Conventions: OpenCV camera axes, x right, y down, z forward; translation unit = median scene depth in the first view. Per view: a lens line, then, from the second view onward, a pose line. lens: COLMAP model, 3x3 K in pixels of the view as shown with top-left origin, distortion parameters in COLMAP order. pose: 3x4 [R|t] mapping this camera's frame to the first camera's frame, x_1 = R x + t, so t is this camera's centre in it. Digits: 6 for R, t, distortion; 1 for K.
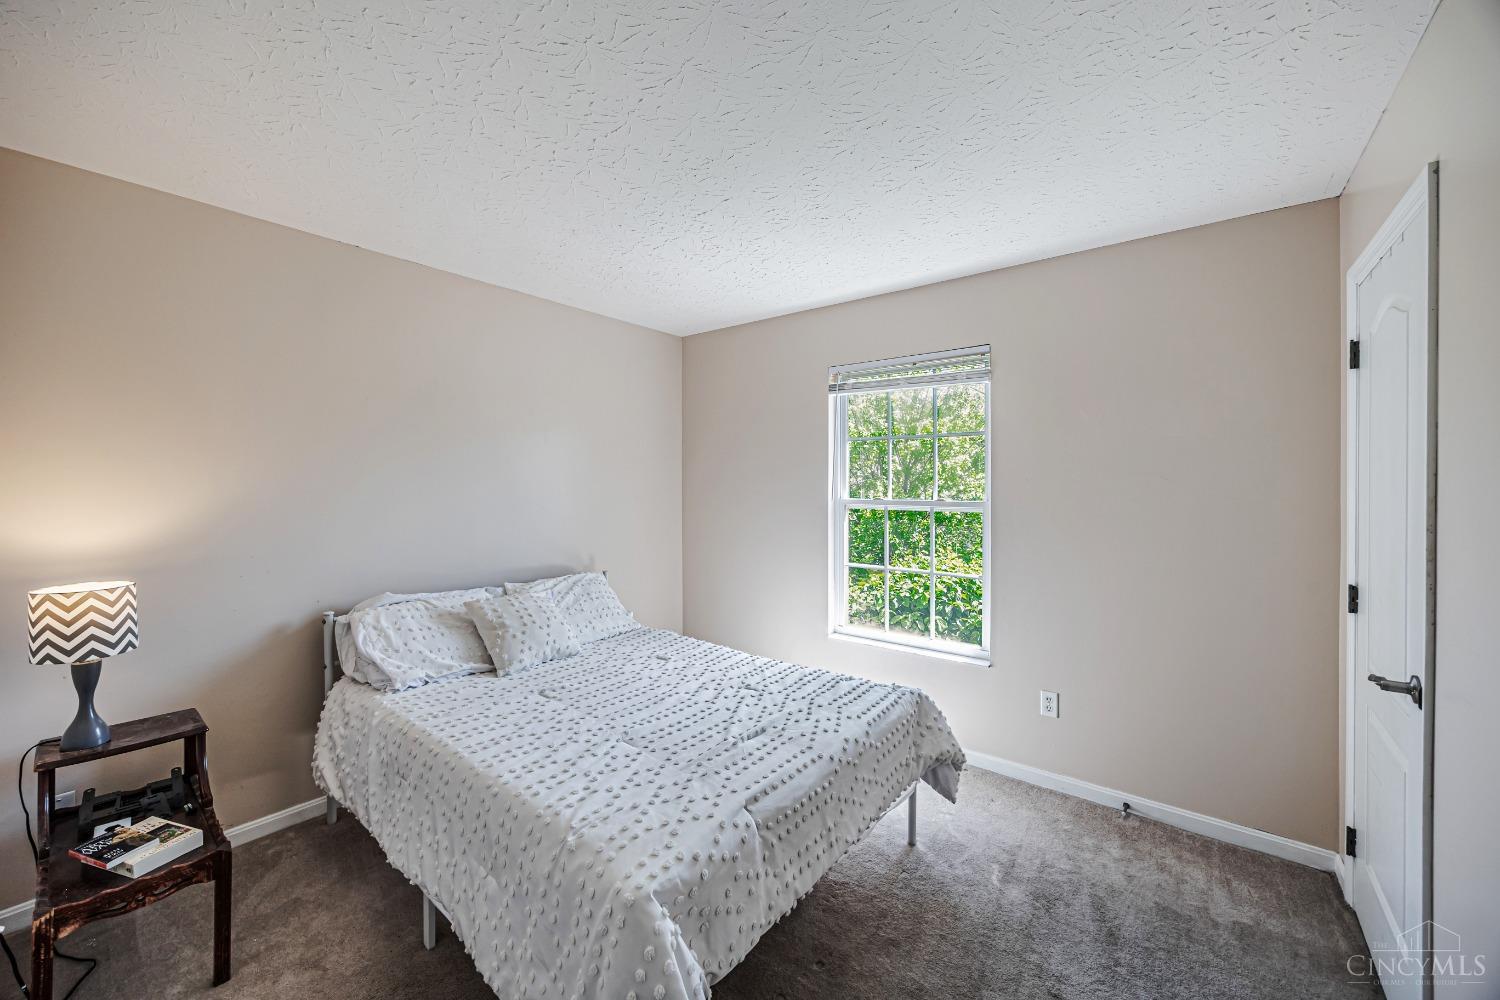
lens RADIAL K [[570.4, 0, 757.1], [0, 570.4, 484.8], [0, 0, 1]] dist [-0.005563, 0.000051]
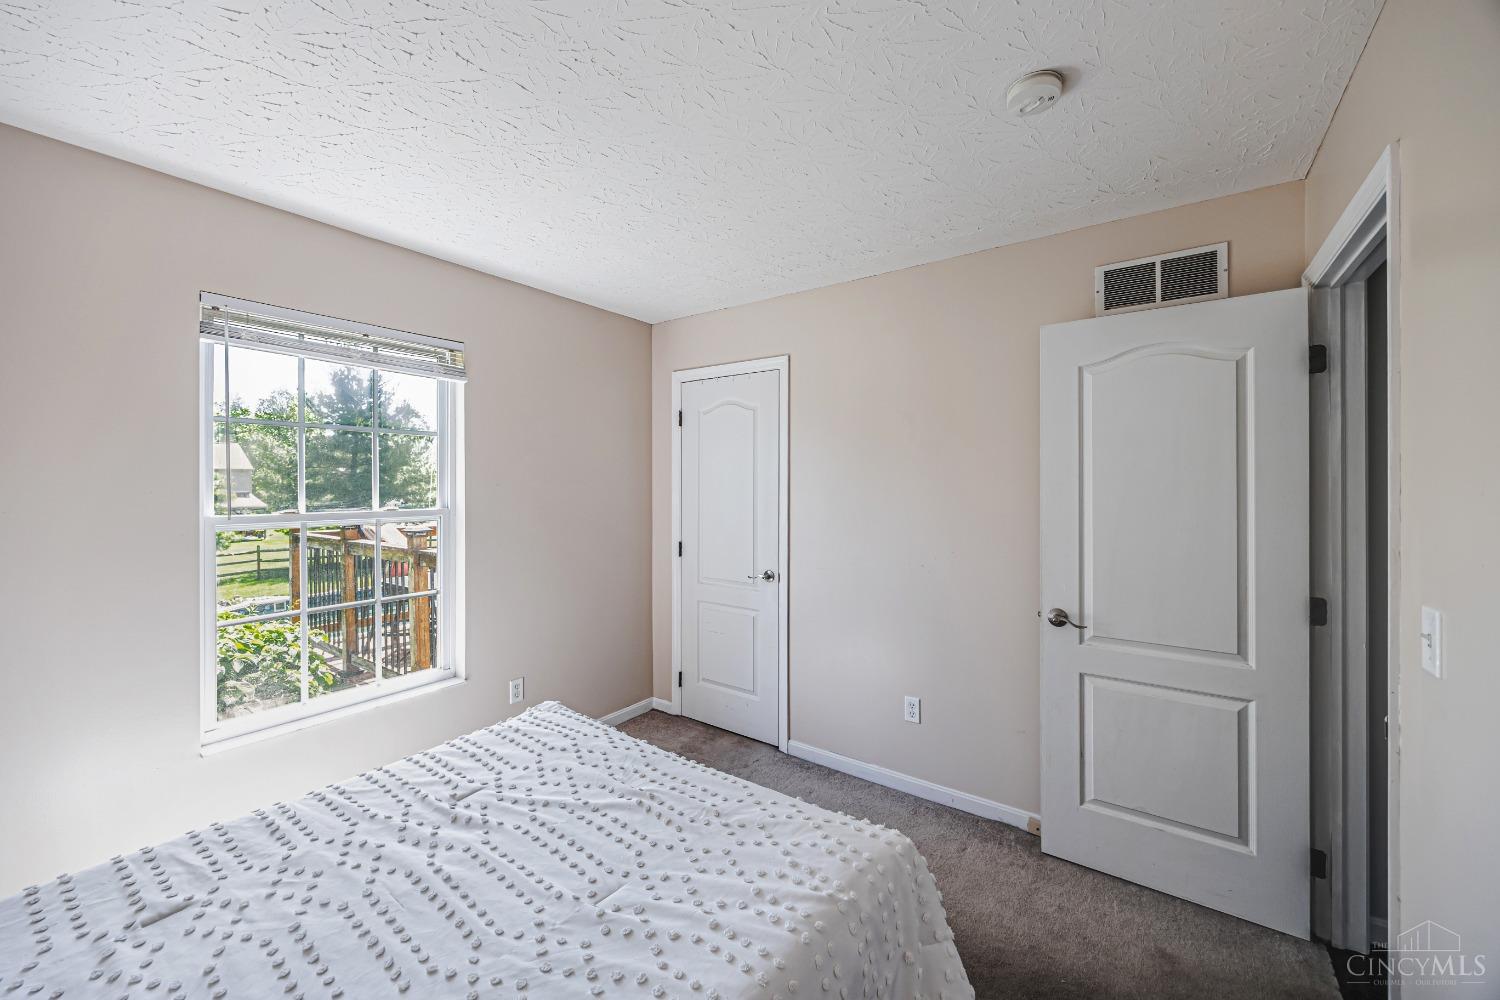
lens RADIAL K [[570.4, 0, 756.6], [0, 570.4, 491.1], [0, 0, 1]] dist [-0.005563, 0.000051]
pose [[-0.036477, -0.013591, 0.999242, -0.686273], [0.006720, 0.999882, 0.013845, -0.010473], [-0.999312, 0.007220, -0.036382, 0.670581]]
